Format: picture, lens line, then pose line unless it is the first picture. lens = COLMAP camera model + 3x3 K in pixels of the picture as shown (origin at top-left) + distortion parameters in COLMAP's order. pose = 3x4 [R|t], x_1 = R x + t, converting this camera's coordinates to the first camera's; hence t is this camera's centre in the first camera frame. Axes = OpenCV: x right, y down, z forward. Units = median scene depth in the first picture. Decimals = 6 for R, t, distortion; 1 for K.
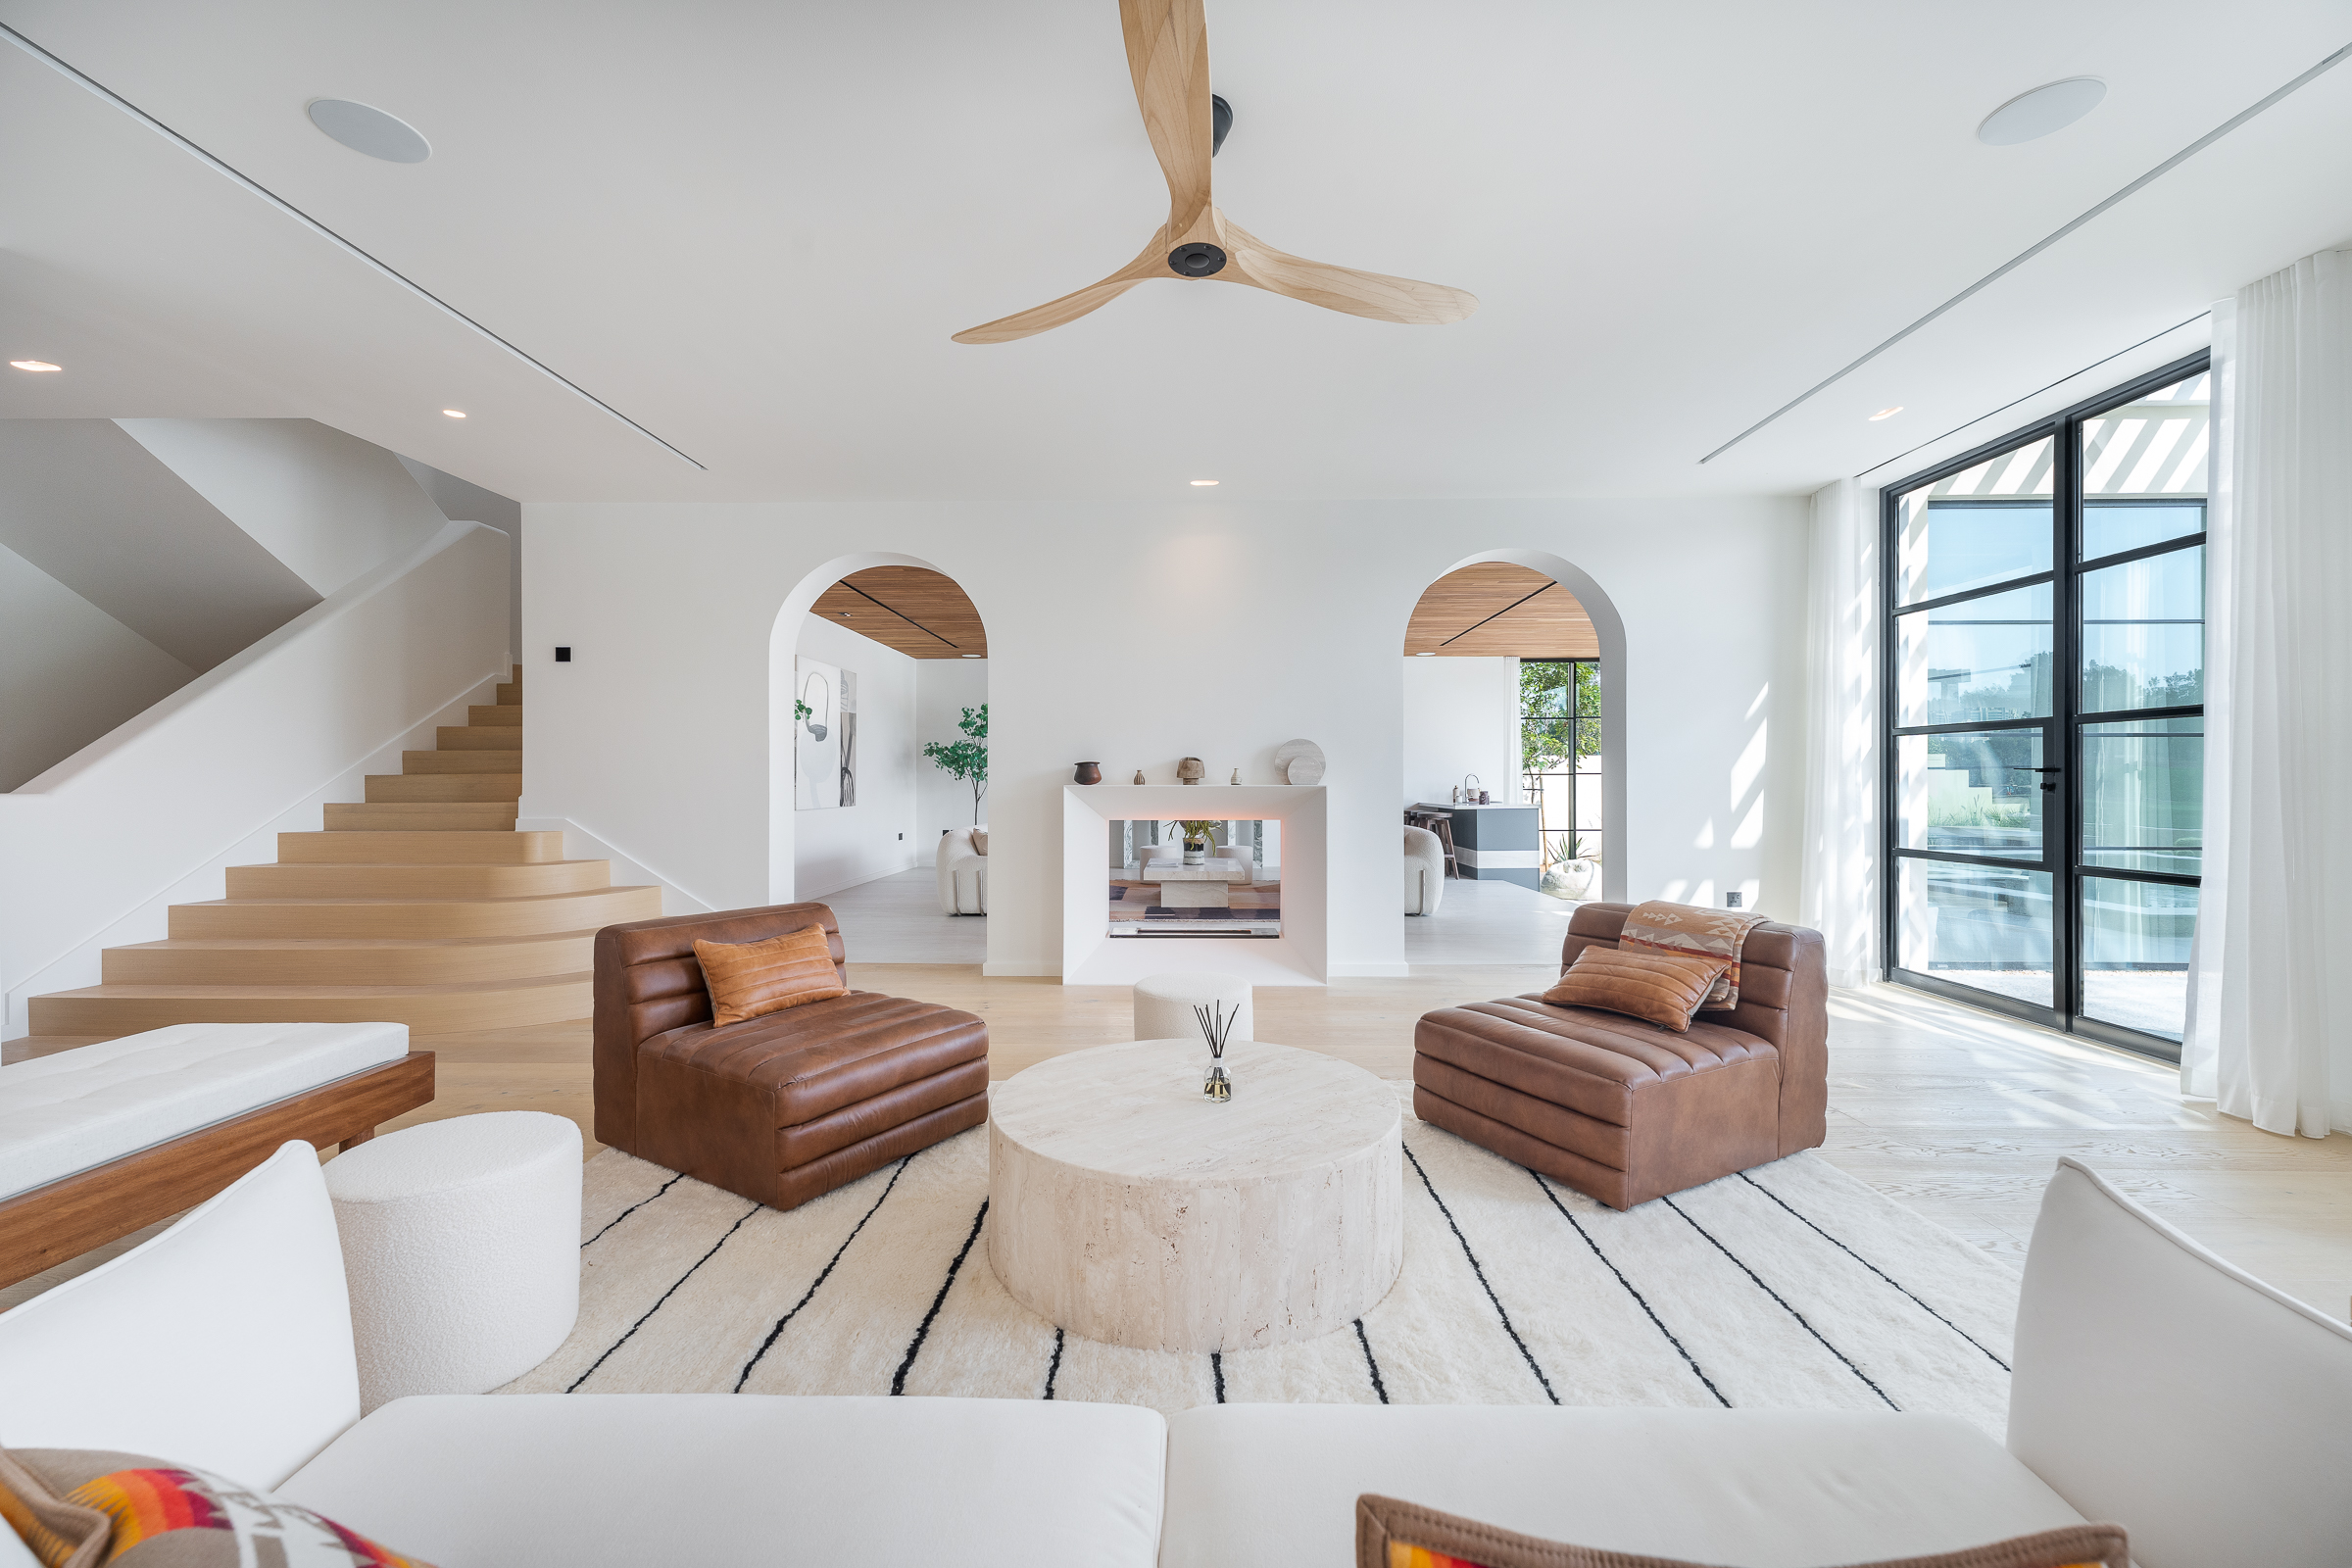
lens RADIAL K [[945.7, 0, 1176.0], [0, 945.7, 784.0], [0, 0, 1]] dist [0.001273, 0.000097]
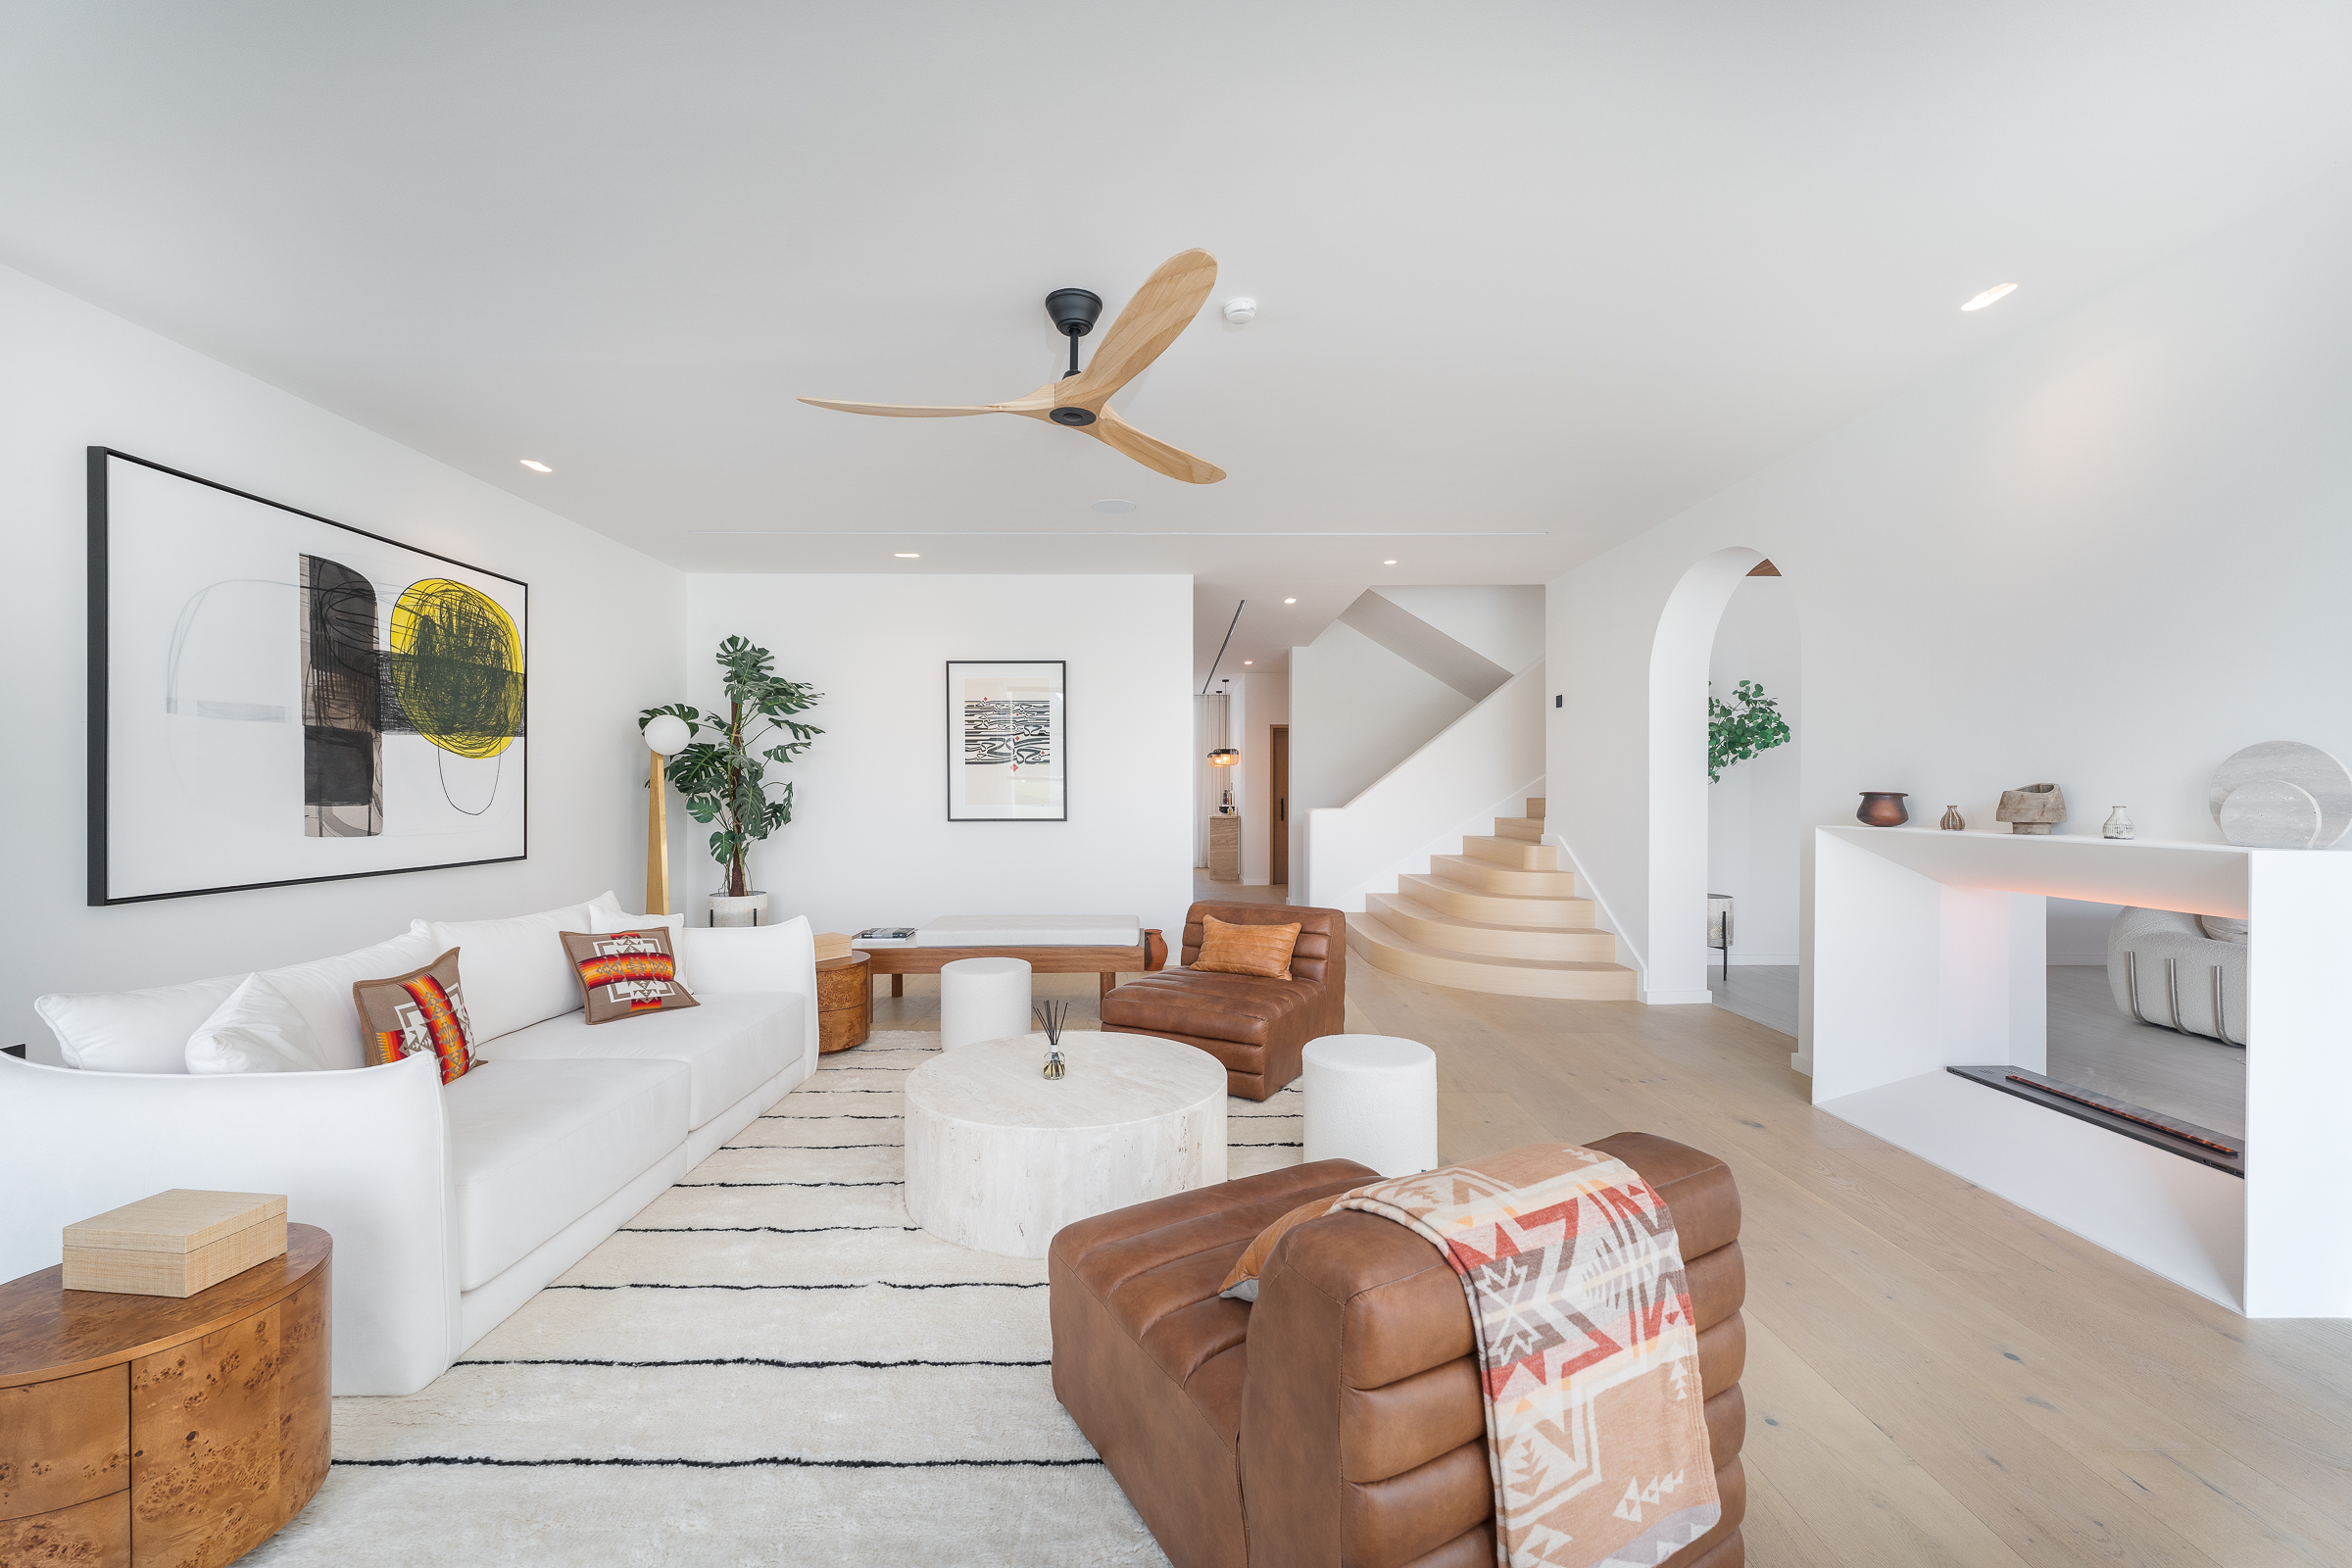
lens RADIAL K [[945.7, 0, 1176.0], [0, 945.7, 784.0], [0, 0, 1]] dist [0.001273, 0.000097]
pose [[0.032617, -0.002879, -0.999464, 0.565842], [-0.015436, 0.999875, -0.003384, -0.019962], [0.999349, 0.015538, 0.032568, 0.464560]]
